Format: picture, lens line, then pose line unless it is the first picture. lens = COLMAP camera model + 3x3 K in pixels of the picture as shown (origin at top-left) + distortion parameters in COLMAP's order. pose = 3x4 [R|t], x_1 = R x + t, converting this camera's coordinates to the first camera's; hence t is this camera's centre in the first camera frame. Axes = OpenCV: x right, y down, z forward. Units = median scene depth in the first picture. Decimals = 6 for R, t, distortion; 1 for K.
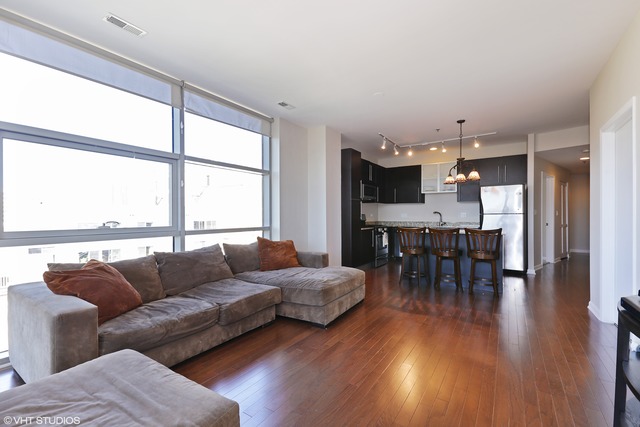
lens RADIAL K [[286.9, 0, 315.4], [0, 286.9, 214.7], [0, 0, 1]] dist [-0.000209, -0.000128]
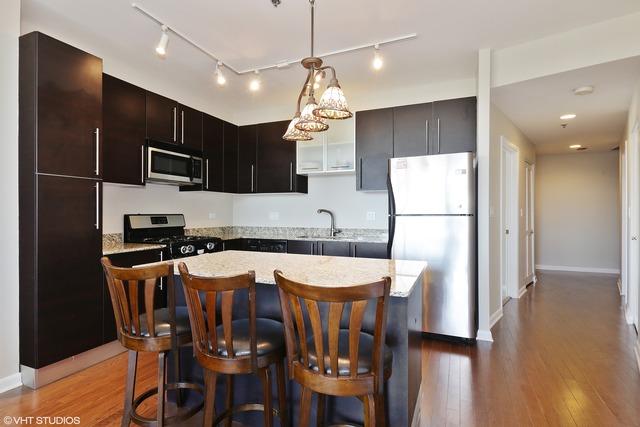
lens RADIAL K [[332.3, 0, 319.9], [0, 332.3, 209.9], [0, 0, 1]] dist [0.002084, 0.000573]
pose [[0.981202, 0.003529, 0.192950, 0.349817], [-0.002071, 0.999968, -0.007756, -0.005335], [-0.192971, 0.007211, 0.981178, 0.475028]]
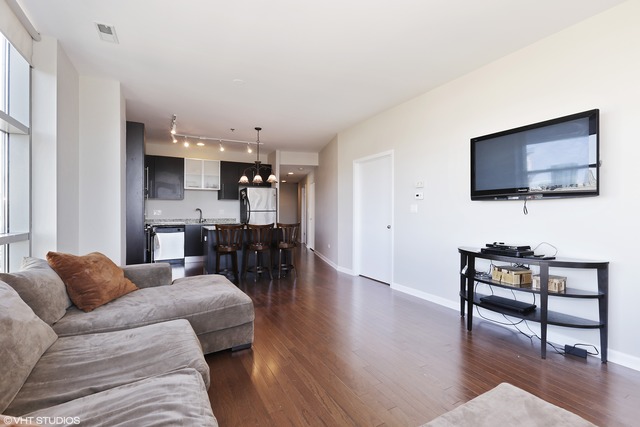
lens RADIAL K [[286.9, 0, 315.4], [0, 286.9, 214.7], [0, 0, 1]] dist [-0.000209, -0.000128]
pose [[0.466966, -0.005847, 0.884256, -0.304764], [-0.002700, 0.999964, 0.008038, 0.001765], [-0.884271, -0.006141, 0.466934, 0.219630]]
